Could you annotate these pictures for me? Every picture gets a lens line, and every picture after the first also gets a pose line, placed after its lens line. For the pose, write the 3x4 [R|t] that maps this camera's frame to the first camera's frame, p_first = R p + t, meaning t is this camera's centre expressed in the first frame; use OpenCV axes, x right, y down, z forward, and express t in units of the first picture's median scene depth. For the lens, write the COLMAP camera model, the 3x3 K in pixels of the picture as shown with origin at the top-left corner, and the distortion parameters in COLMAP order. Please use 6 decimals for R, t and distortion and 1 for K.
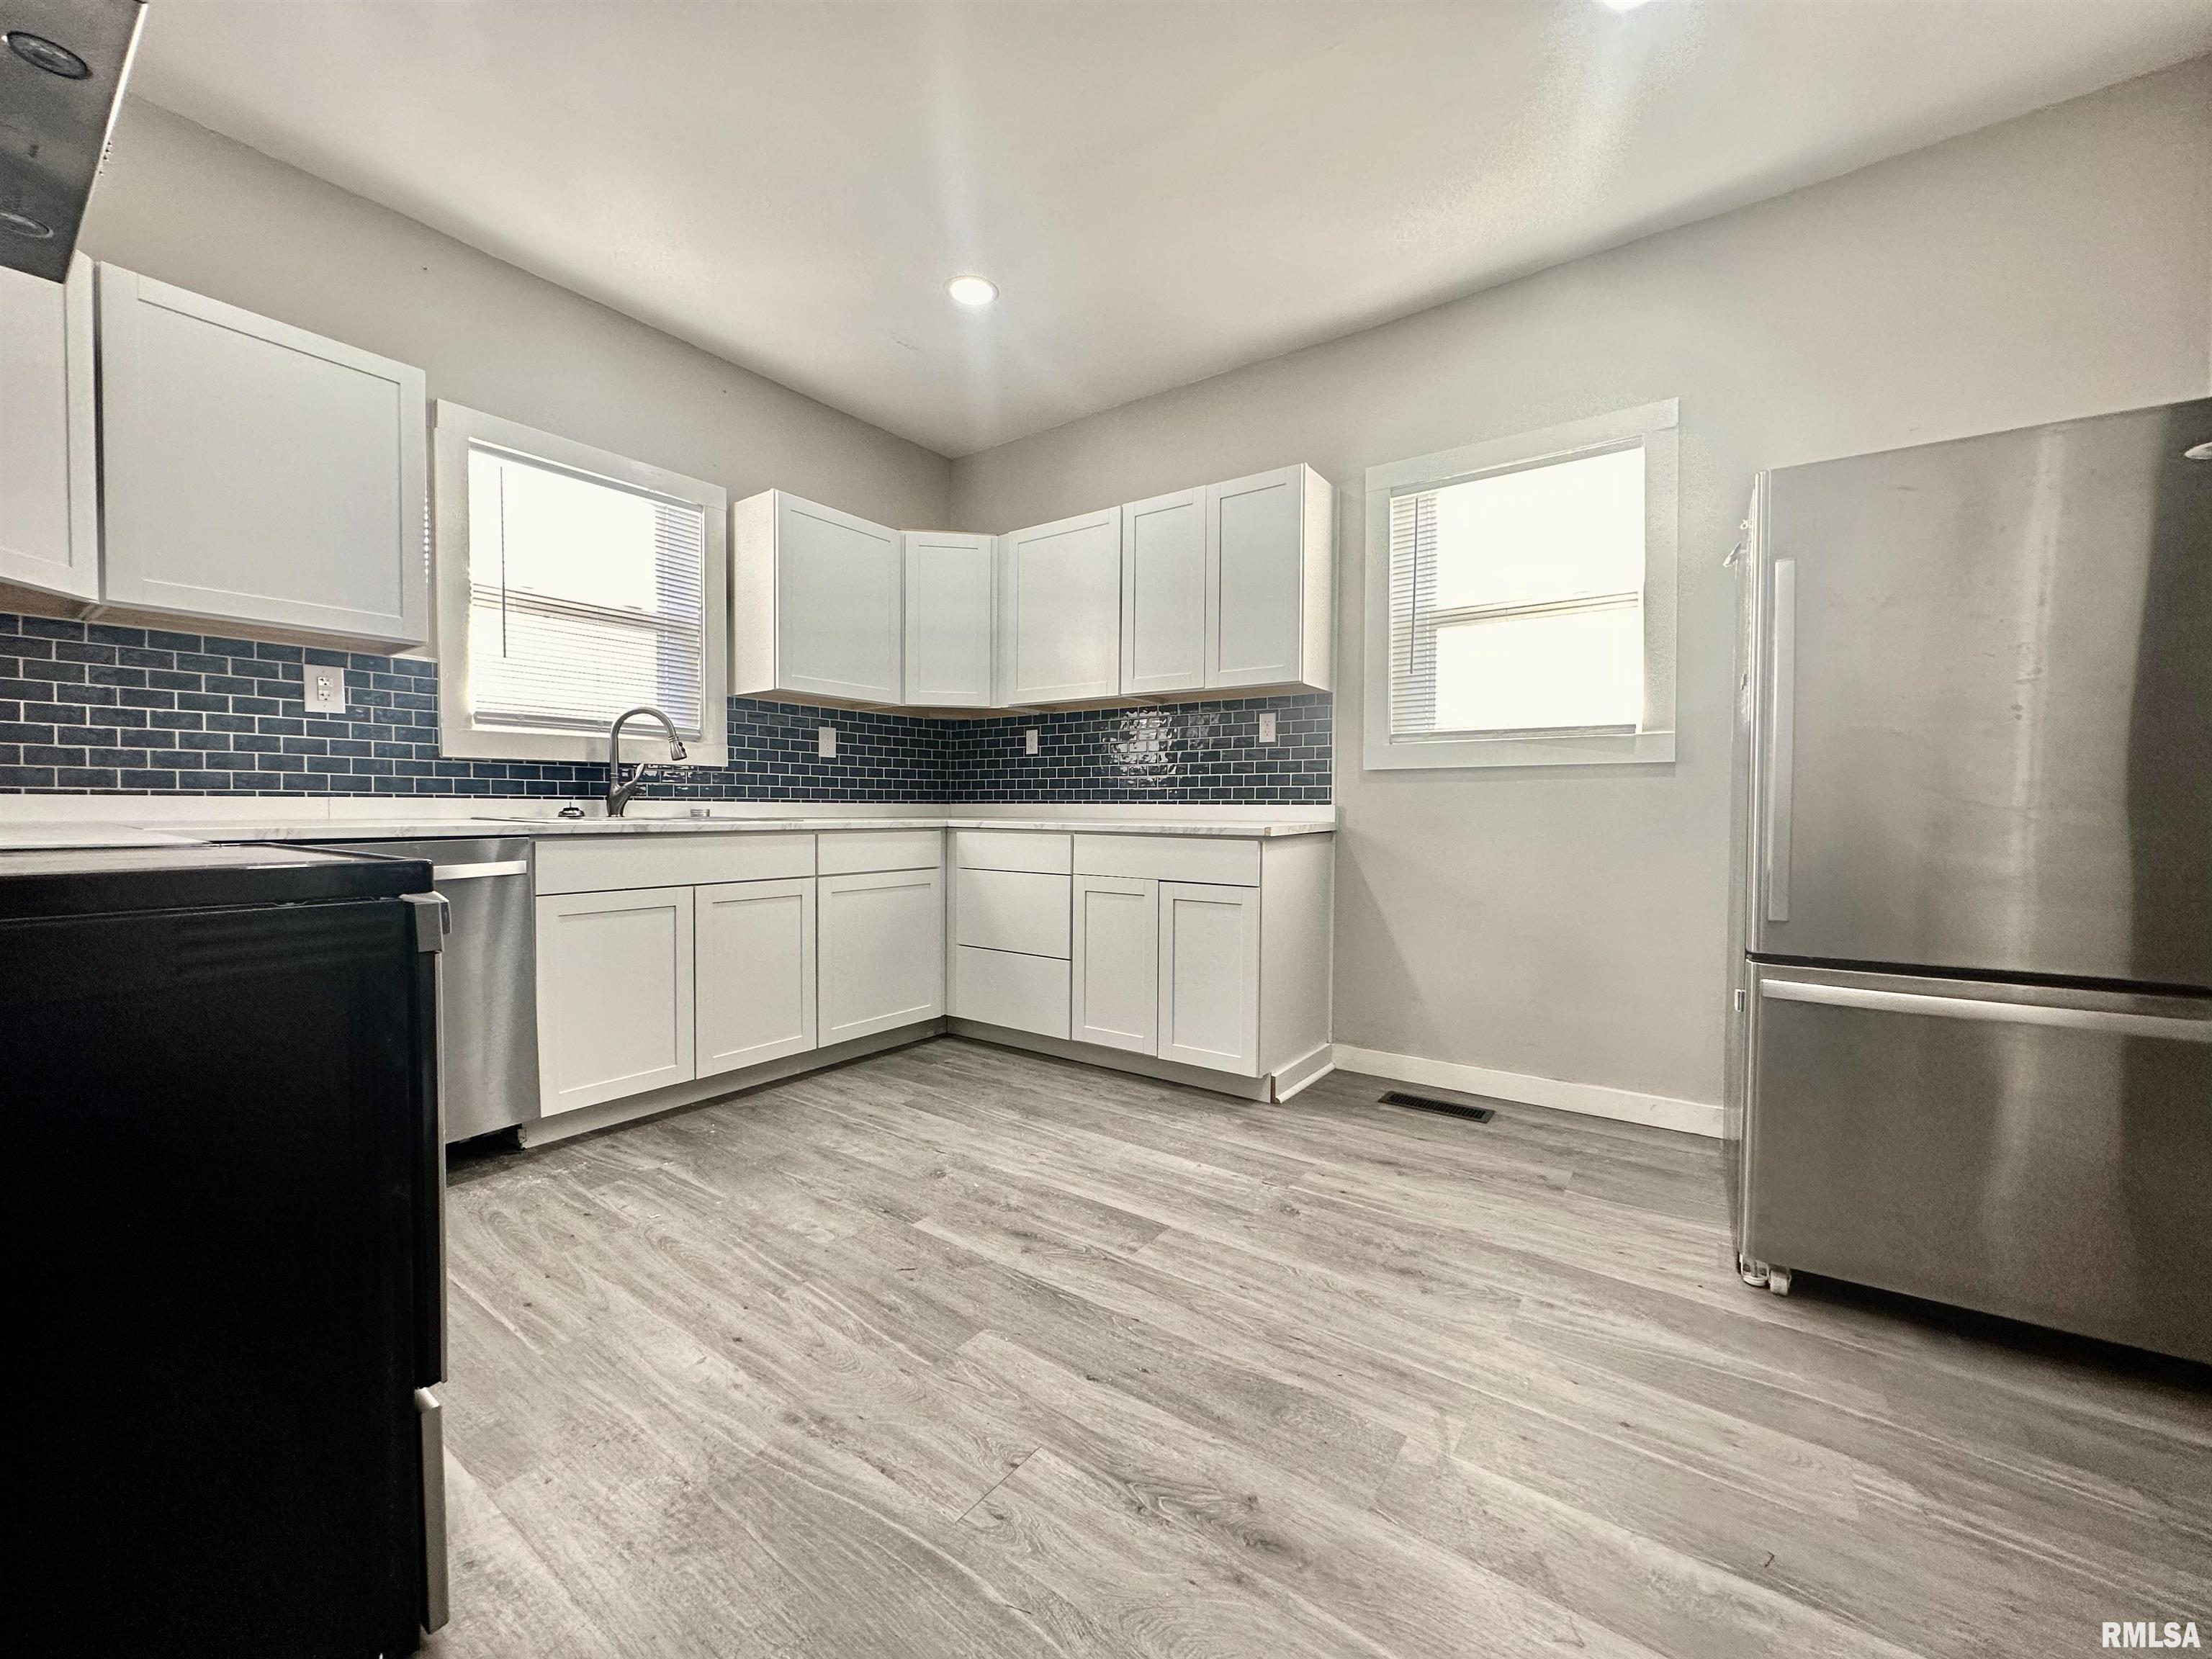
lens RADIAL K [[872.6, 0, 1106.0], [0, 872.6, 829.5], [0, 0, 1]] dist [0.000730, -0.000023]
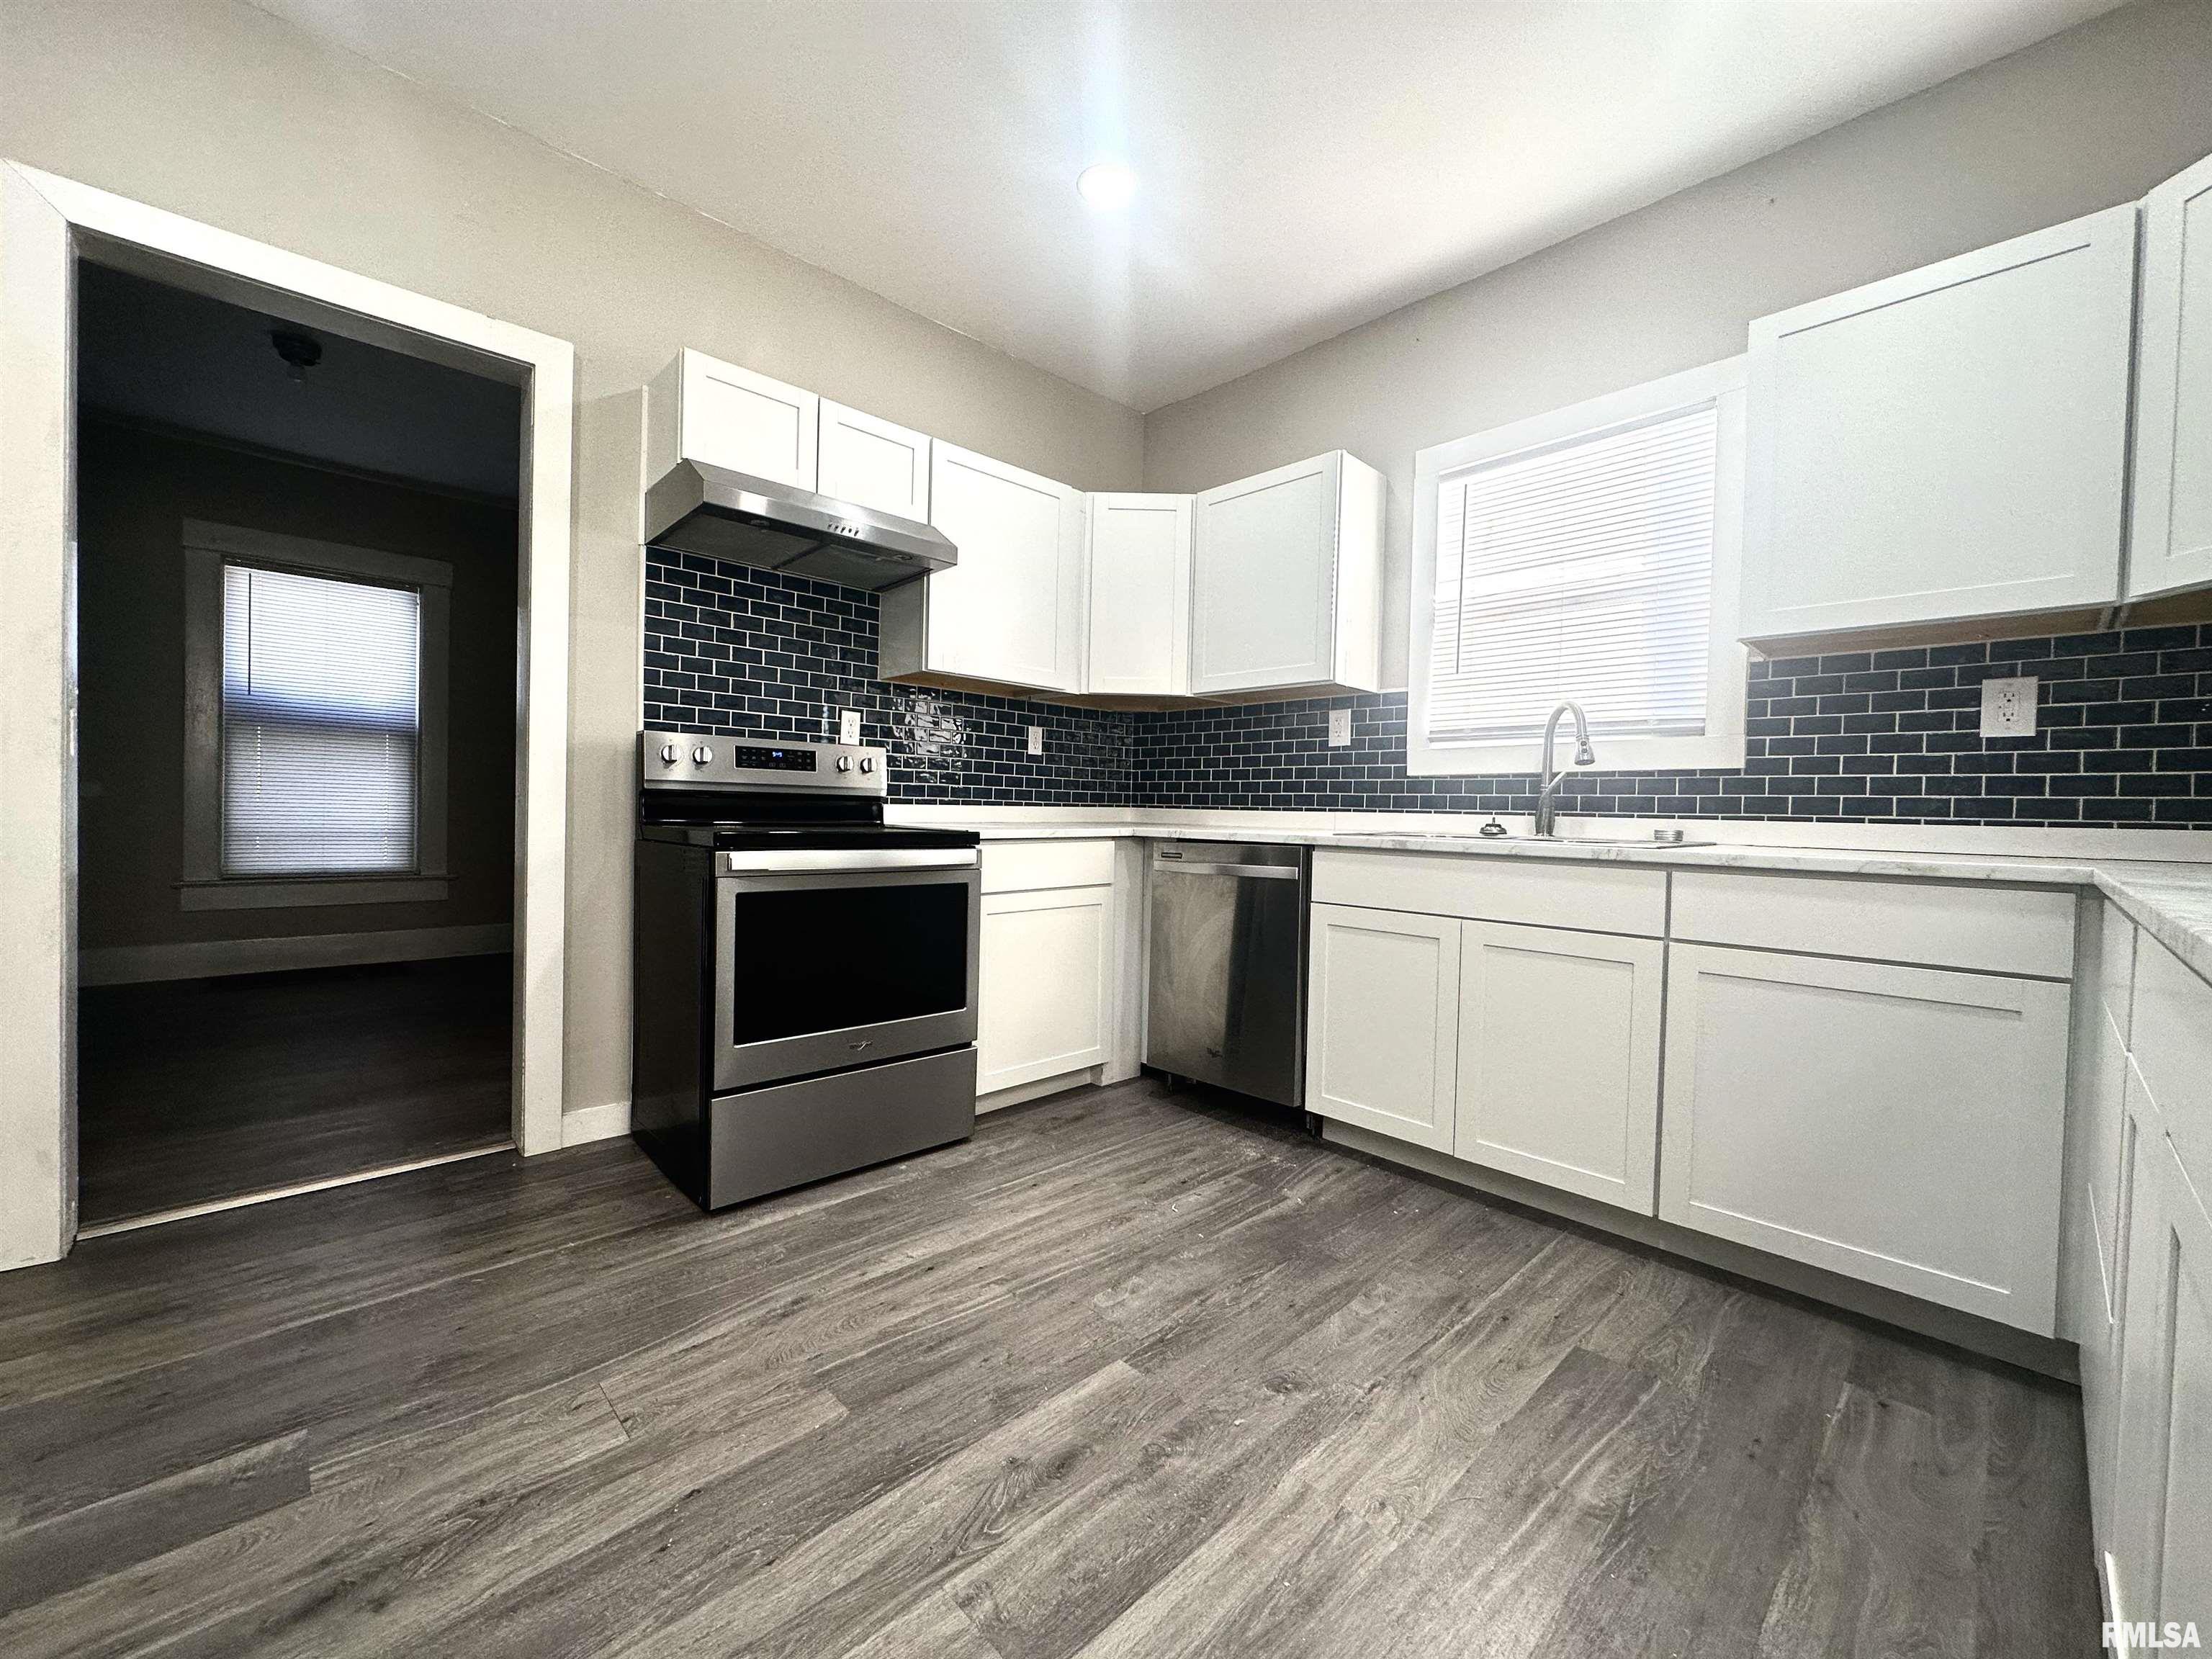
lens RADIAL K [[882.2, 0, 1106.0], [0, 882.2, 829.5], [0, 0, 1]] dist [-0.003389, 0.000145]
pose [[-0.176907, 0.010194, -0.984175, 0.453970], [-0.049626, 0.998582, 0.019263, -0.020501], [0.982976, 0.052248, -0.176151, 0.936482]]
